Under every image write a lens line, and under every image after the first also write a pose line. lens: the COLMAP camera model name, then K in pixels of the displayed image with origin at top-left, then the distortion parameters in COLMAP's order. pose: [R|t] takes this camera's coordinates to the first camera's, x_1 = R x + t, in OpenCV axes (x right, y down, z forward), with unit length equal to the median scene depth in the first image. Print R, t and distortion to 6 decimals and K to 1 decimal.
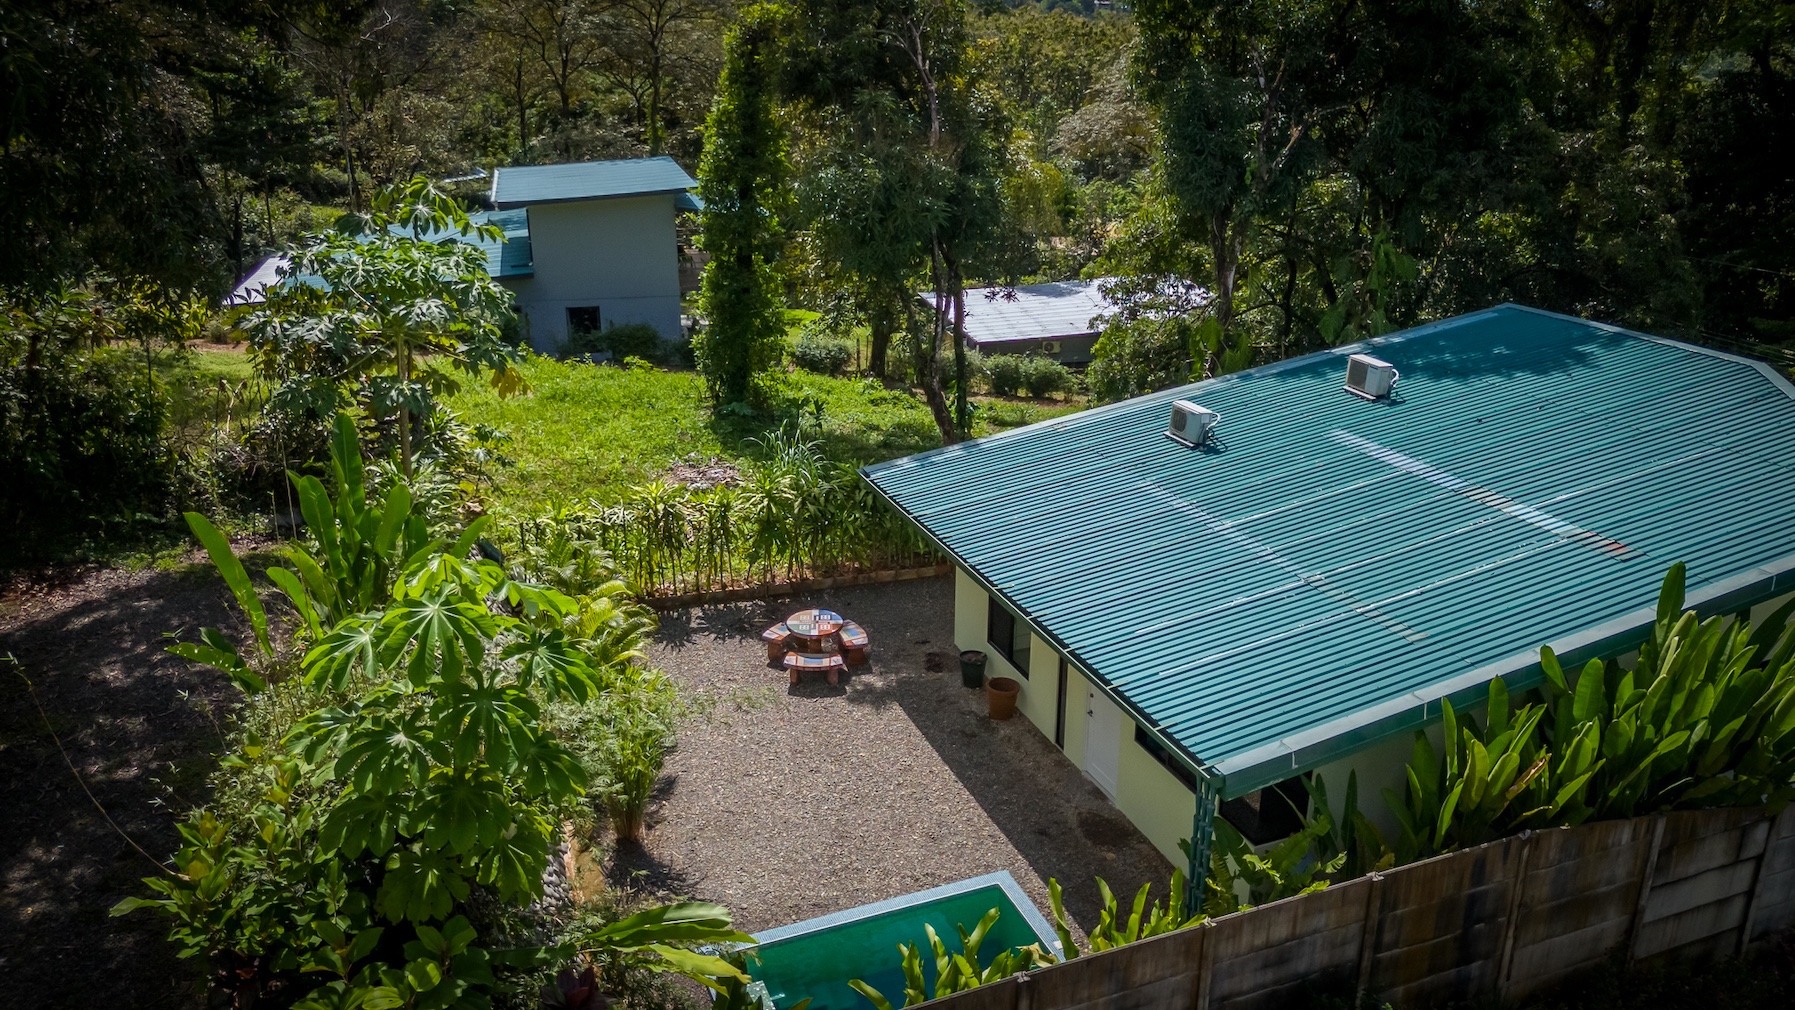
lens RADIAL K [[1315.3, 0, 897.5], [0, 1315.3, 505.0], [0, 0, 1]] dist [0.118282, -0.172014]
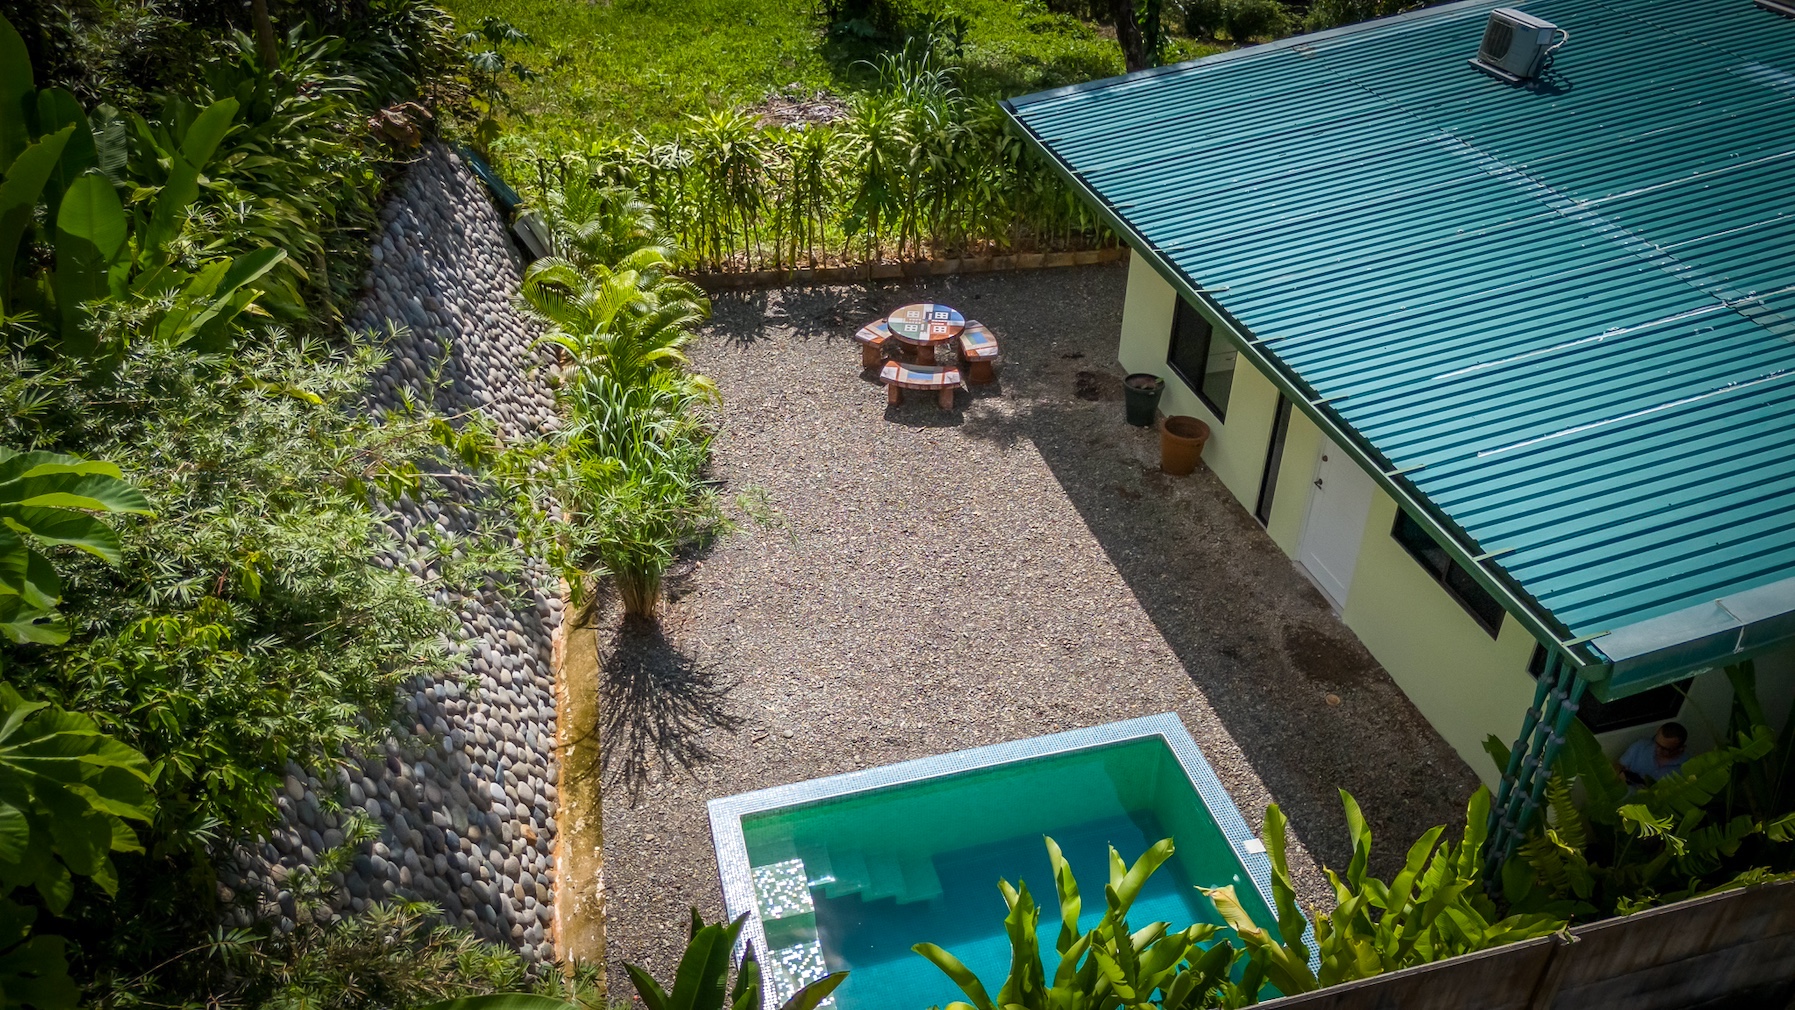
lens RADIAL K [[1315.3, 0, 897.5], [0, 1315.3, 505.0], [0, 0, 1]] dist [0.118282, -0.172014]
pose [[0.992337, 0.072180, -0.100283, 0.001412], [-0.045987, 0.969074, 0.242448, 0.011712], [0.114681, -0.235978, 0.964968, 0.273091]]
